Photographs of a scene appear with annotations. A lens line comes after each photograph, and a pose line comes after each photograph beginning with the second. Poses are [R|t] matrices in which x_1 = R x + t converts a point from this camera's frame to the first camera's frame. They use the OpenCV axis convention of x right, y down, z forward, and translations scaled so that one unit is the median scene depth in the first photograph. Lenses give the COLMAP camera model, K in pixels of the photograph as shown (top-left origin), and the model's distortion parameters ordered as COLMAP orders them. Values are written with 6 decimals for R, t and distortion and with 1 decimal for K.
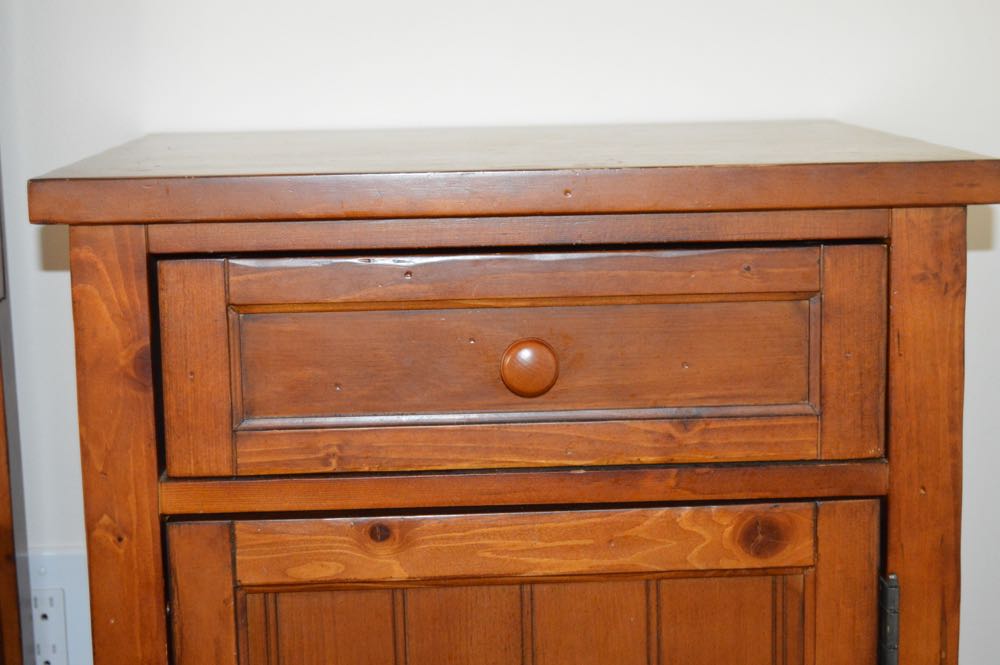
lens RADIAL K [[1906.9, 0, 499.5], [0, 1906.9, 333.7], [0, 0, 1]] dist [-0.039453, 0.000000]
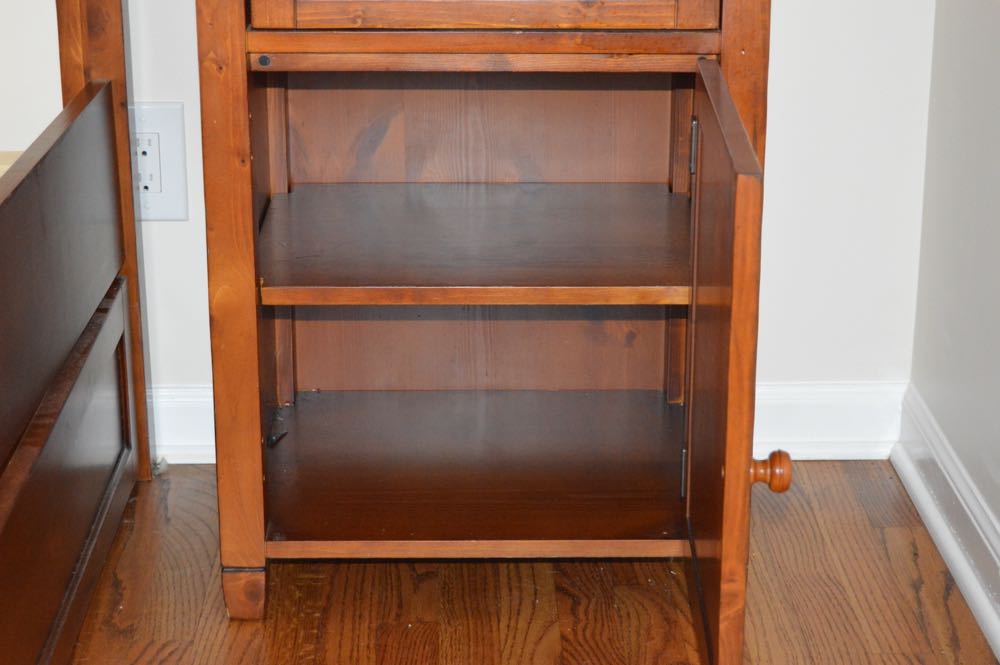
lens RADIAL K [[2115.4, 0, 502.5], [0, 2115.4, 332.8], [0, 0, 1]] dist [-0.026078, 0.000000]
pose [[0.999247, 0.031057, -0.023260, 0.076213], [-0.026683, 0.985222, 0.169190, 0.023065], [0.028171, -0.168442, 0.985309, -0.722428]]
